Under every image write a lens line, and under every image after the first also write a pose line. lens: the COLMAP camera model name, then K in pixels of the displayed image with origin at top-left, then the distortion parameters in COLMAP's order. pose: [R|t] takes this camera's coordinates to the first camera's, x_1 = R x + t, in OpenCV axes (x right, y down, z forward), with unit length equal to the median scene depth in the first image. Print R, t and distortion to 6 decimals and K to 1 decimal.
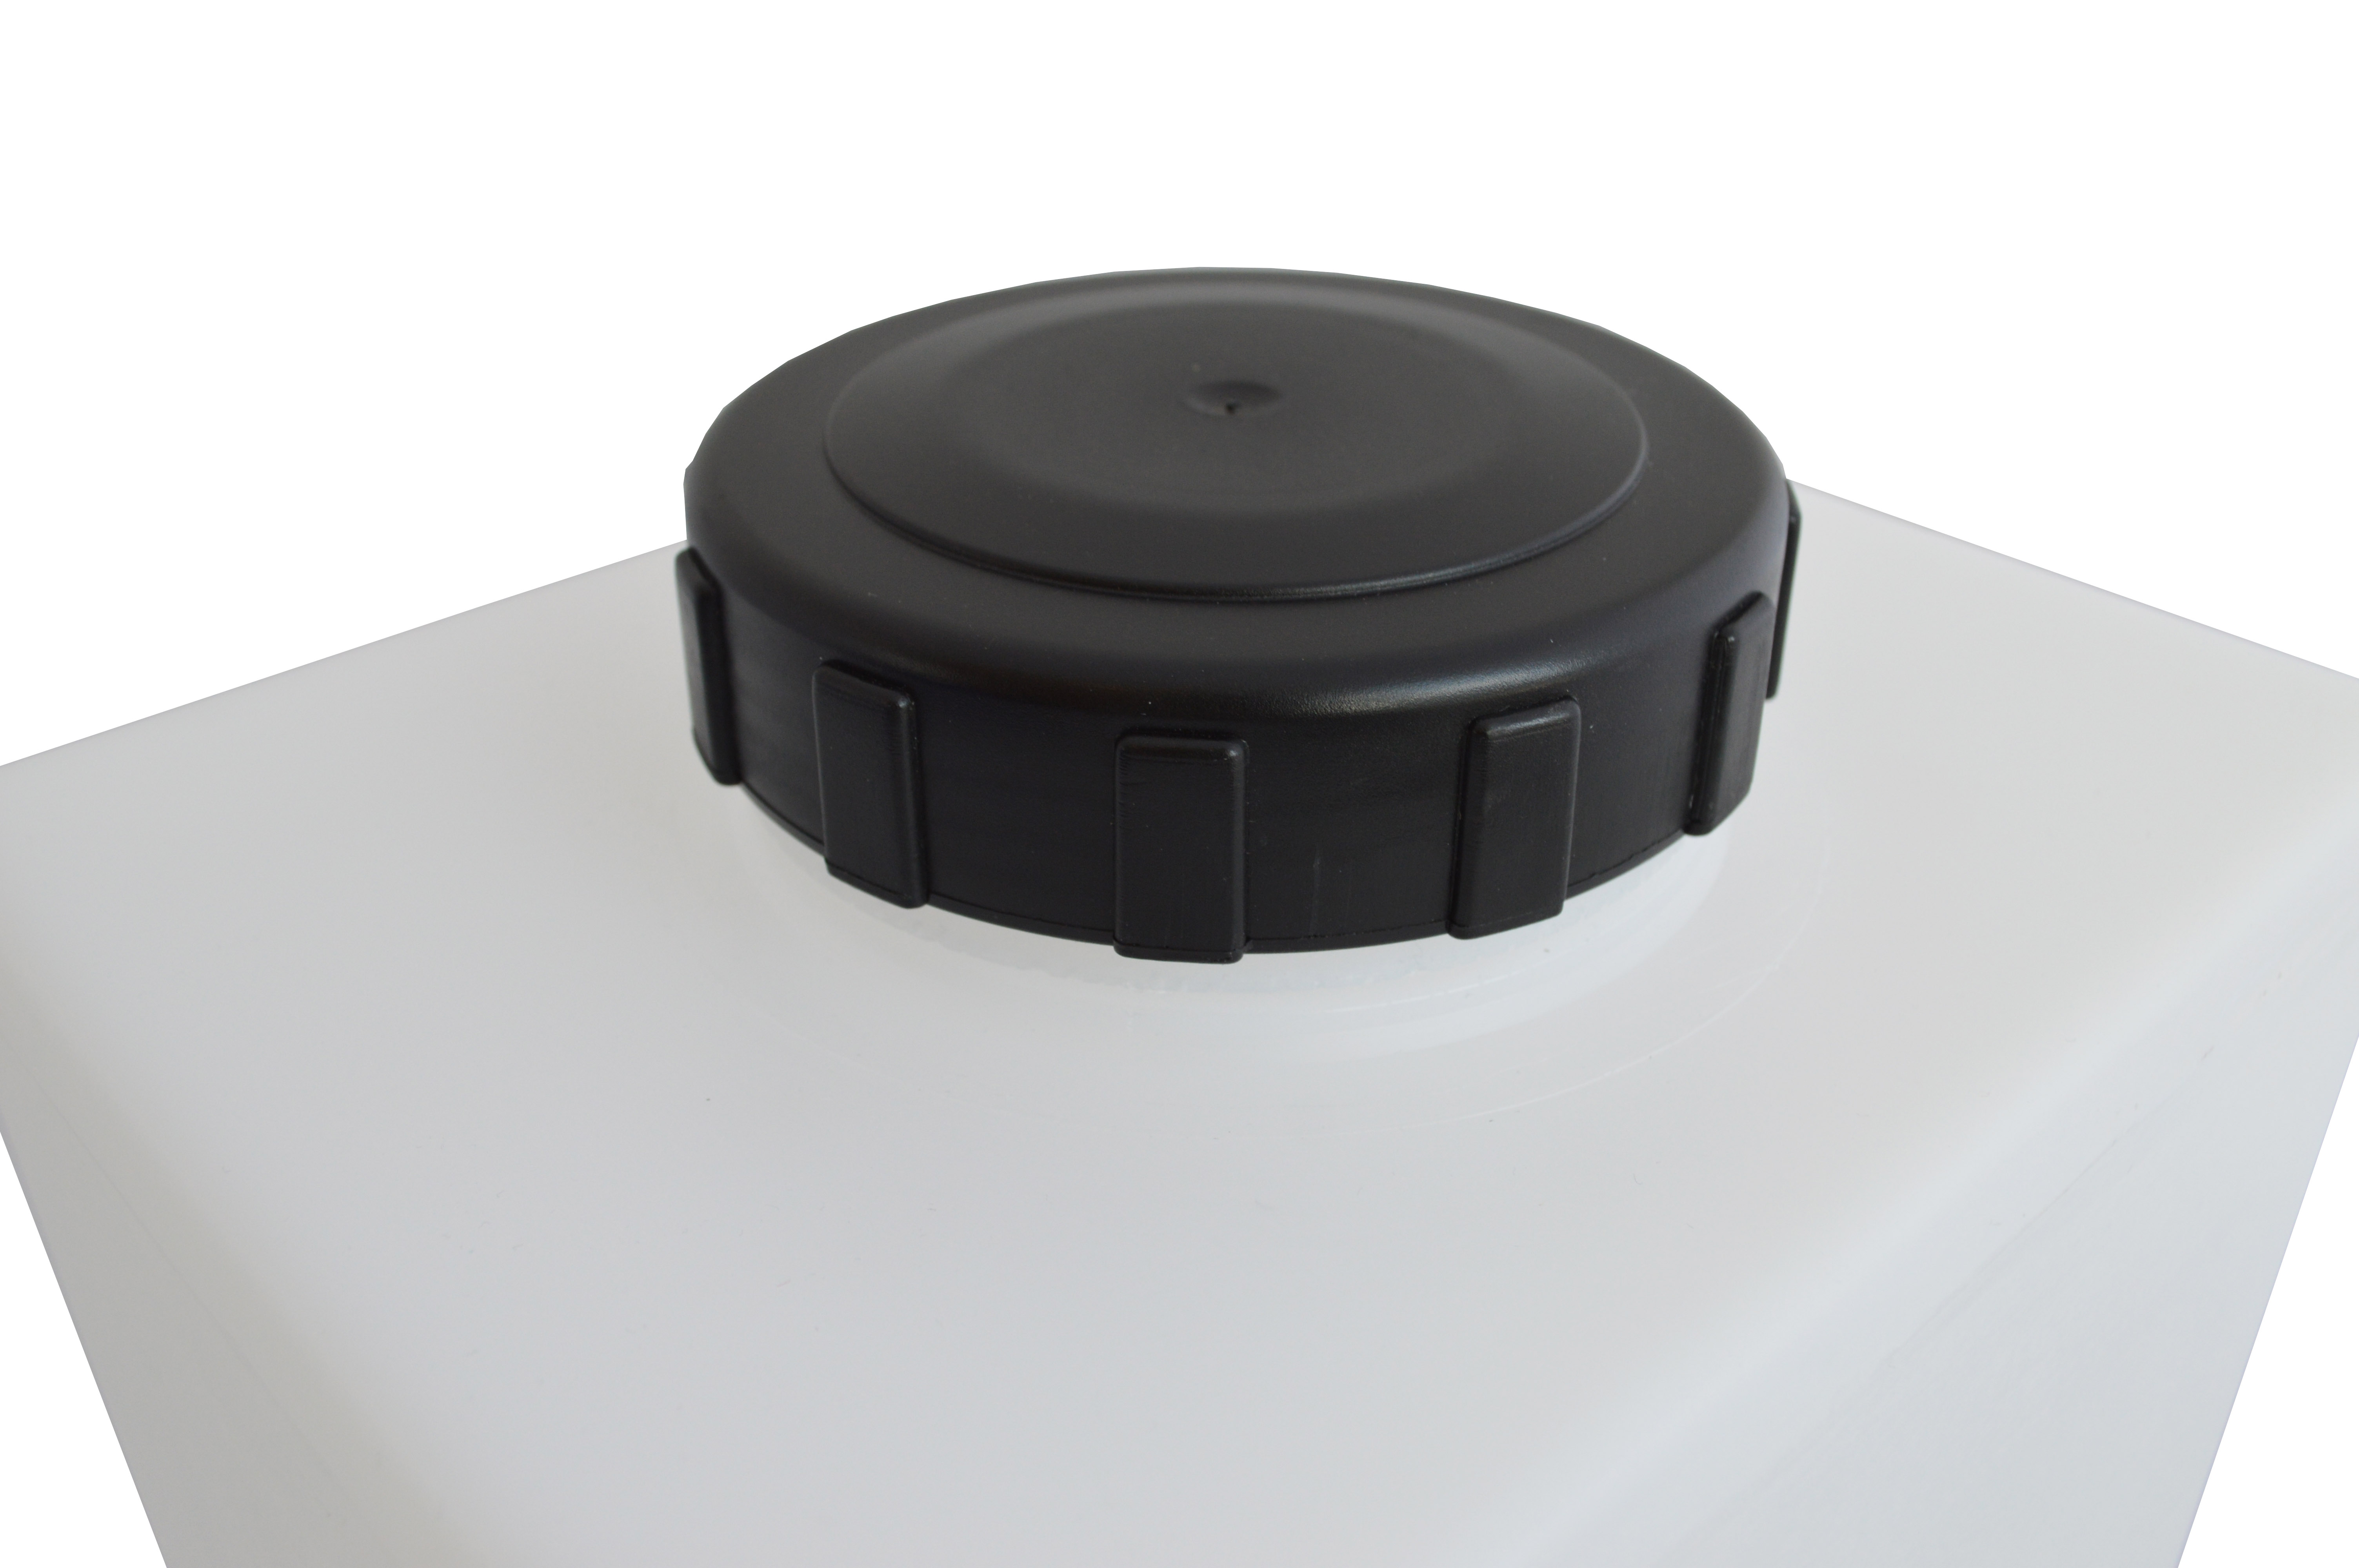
lens RADIAL K [[2288.0, 0, 1170.7], [0, 2288.0, 780.4], [0, 0, 1]] dist [0.006242, 0.000000]
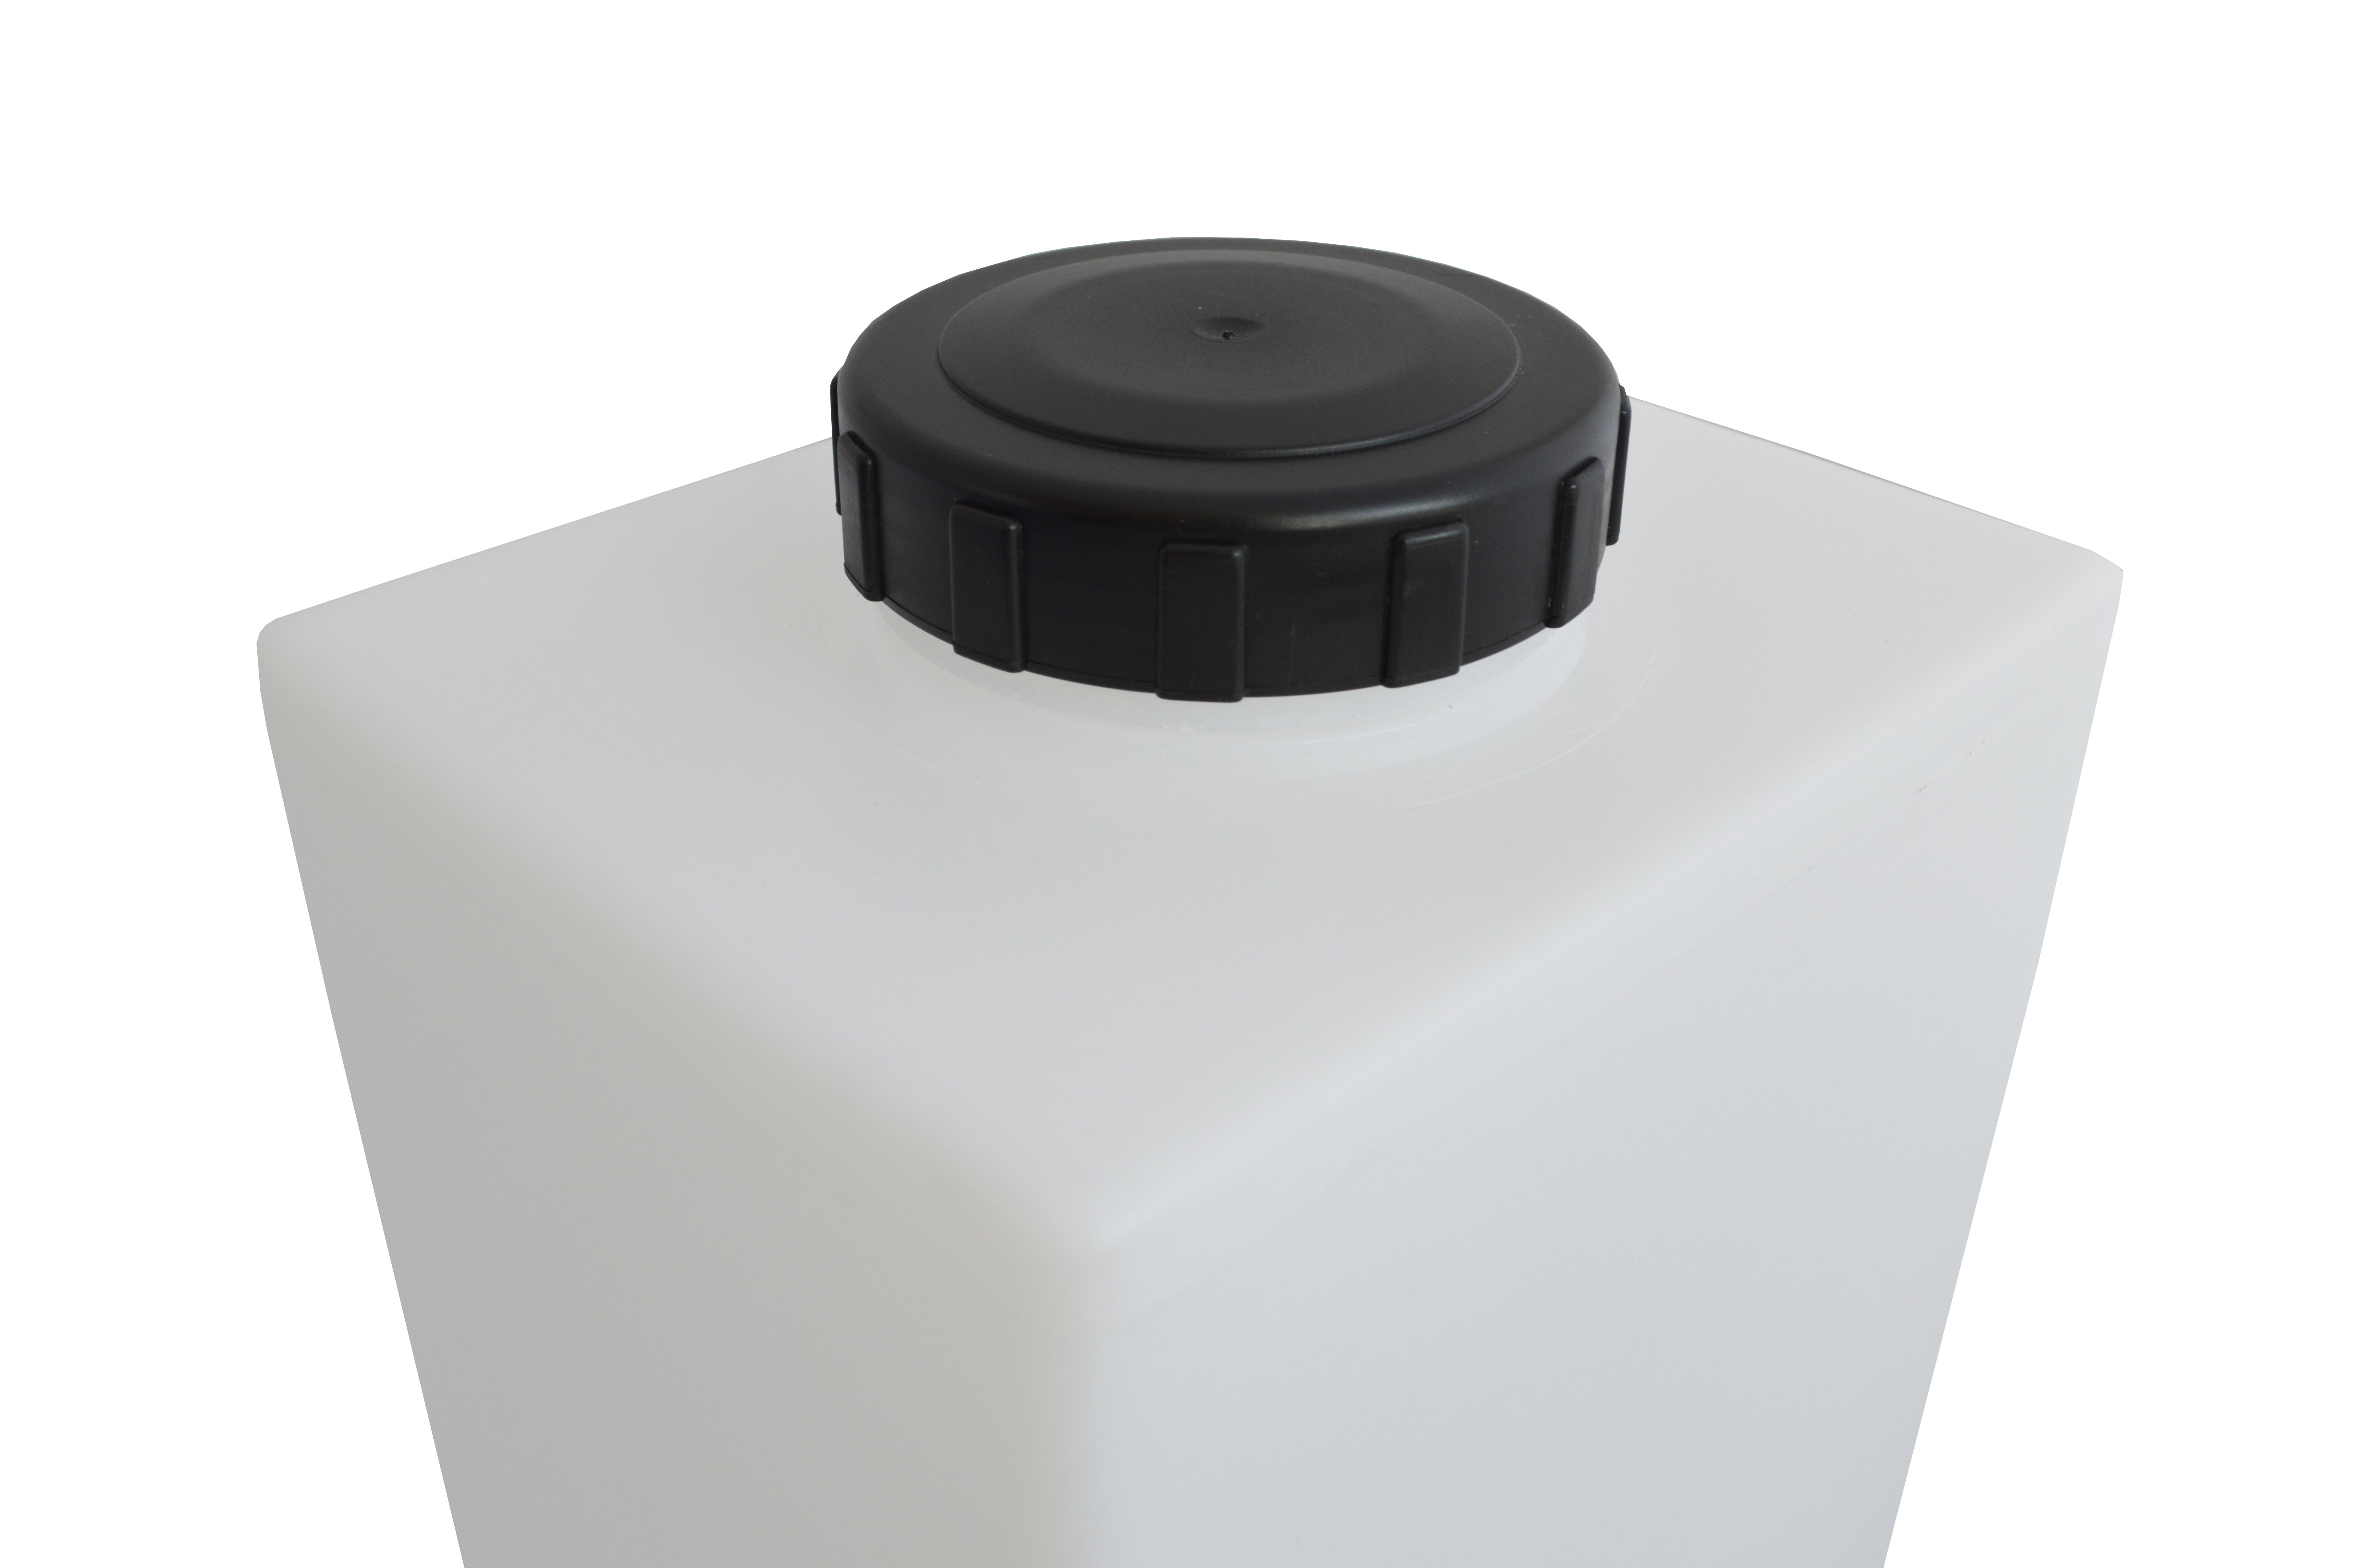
lens RADIAL K [[2288.0, 0, 1174.3], [0, 2288.0, 782.6], [0, 0, 1]] dist [0.006242, 0.000000]
pose [[0.999723, -0.006309, 0.022686, -0.045070], [0.006115, 0.999945, 0.008573, 0.113780], [-0.022739, -0.008431, 0.999706, -0.461894]]
